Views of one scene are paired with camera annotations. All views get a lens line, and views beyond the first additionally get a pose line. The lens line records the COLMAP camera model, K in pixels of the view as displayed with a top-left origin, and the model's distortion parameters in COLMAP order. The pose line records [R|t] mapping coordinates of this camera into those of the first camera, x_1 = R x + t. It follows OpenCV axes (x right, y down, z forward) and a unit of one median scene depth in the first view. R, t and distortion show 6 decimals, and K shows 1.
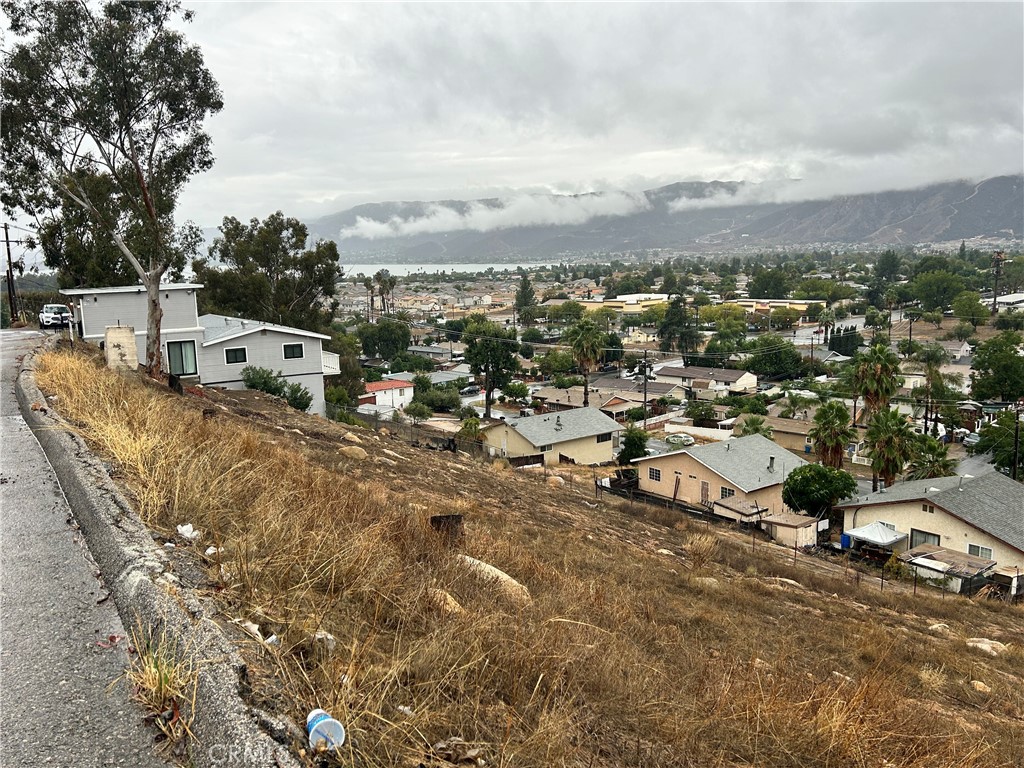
lens RADIAL K [[826.6, 0, 519.6], [0, 826.6, 387.9], [0, 0, 1]] dist [0.075383, -0.092352]
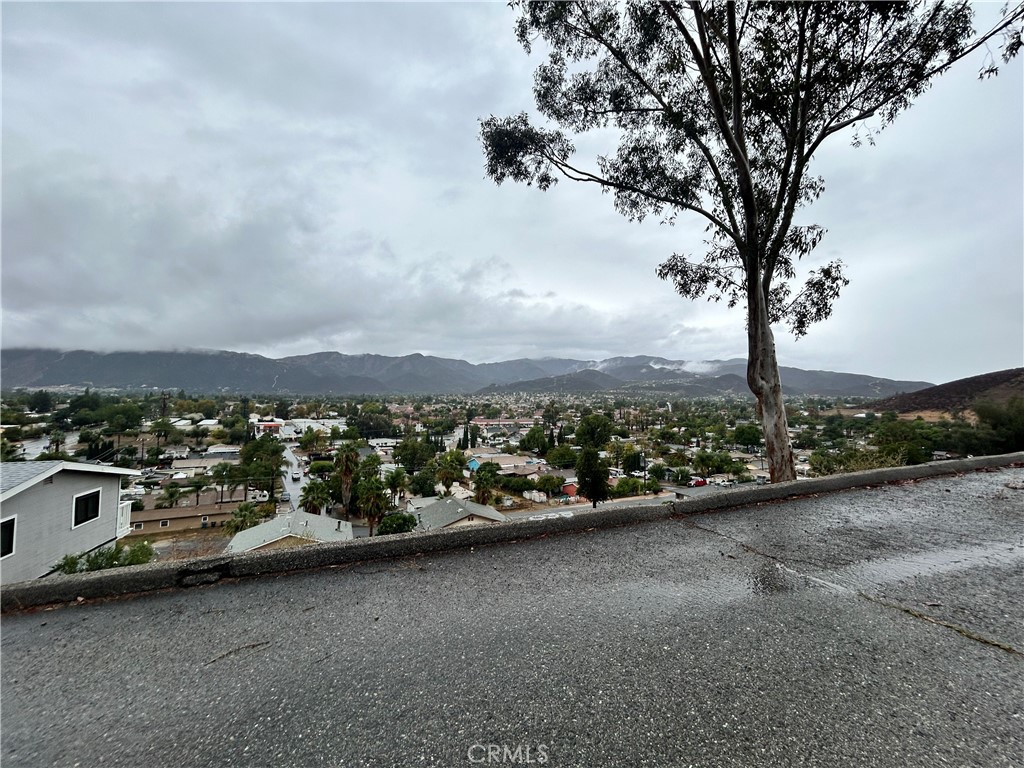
lens RADIAL K [[413.2, 0, 509.5], [0, 413.2, 380.9], [0, 0, 1]] dist [-0.002437, 0.000669]
pose [[0.241488, 0.074292, 0.967556, -0.345489], [0.123284, 0.986637, -0.106527, -0.046067], [-0.962541, 0.145009, 0.229102, 0.505434]]
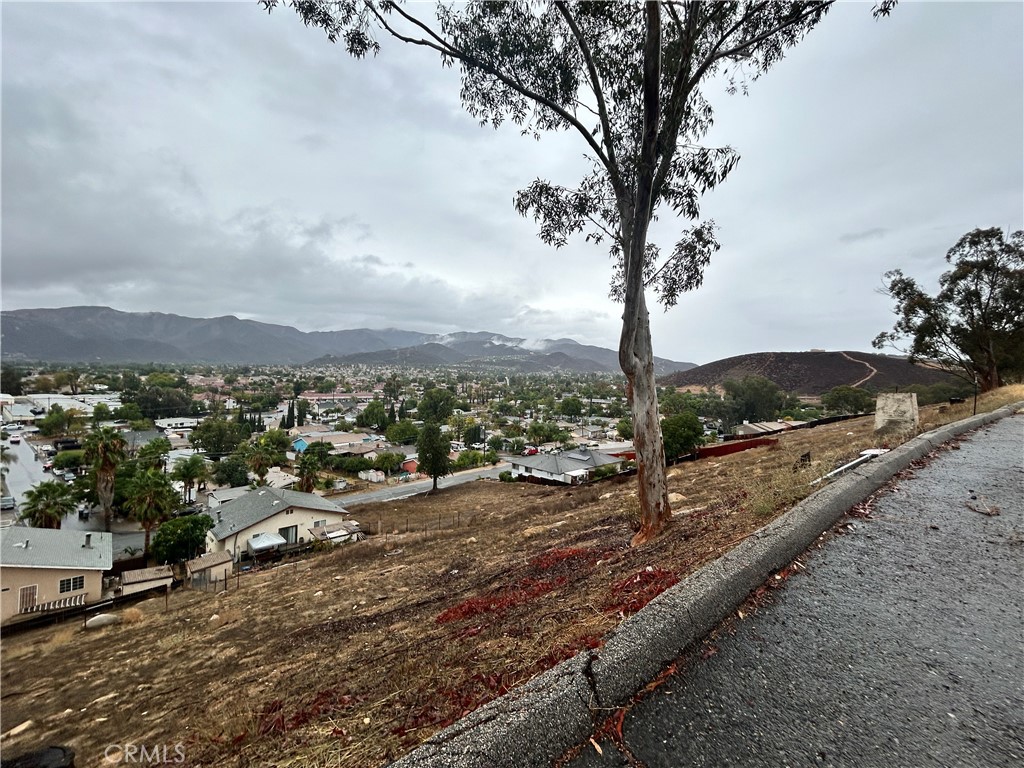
lens RADIAL K [[413.2, 0, 509.3], [0, 413.2, 382.2], [0, 0, 1]] dist [-0.002437, 0.000669]
pose [[-0.129389, 0.009704, 0.991546, -0.299444], [0.124313, 0.992222, 0.006511, -0.048640], [-0.983771, 0.124105, -0.129589, 0.504209]]
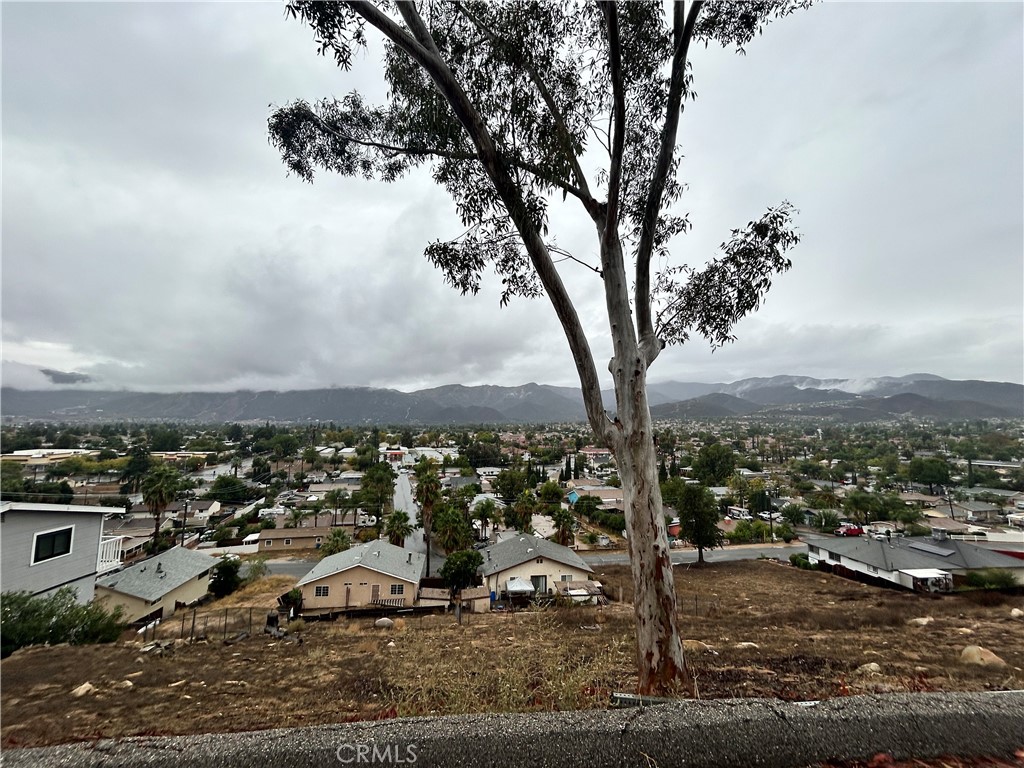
lens RADIAL K [[413.2, 0, 509.3], [0, 413.2, 382.0], [0, 0, 1]] dist [-0.002437, 0.000669]
pose [[0.498832, 0.122327, 0.858022, -0.275503], [0.110532, 0.972927, -0.202969, -0.044747], [-0.859621, 0.196087, 0.471806, 0.438955]]
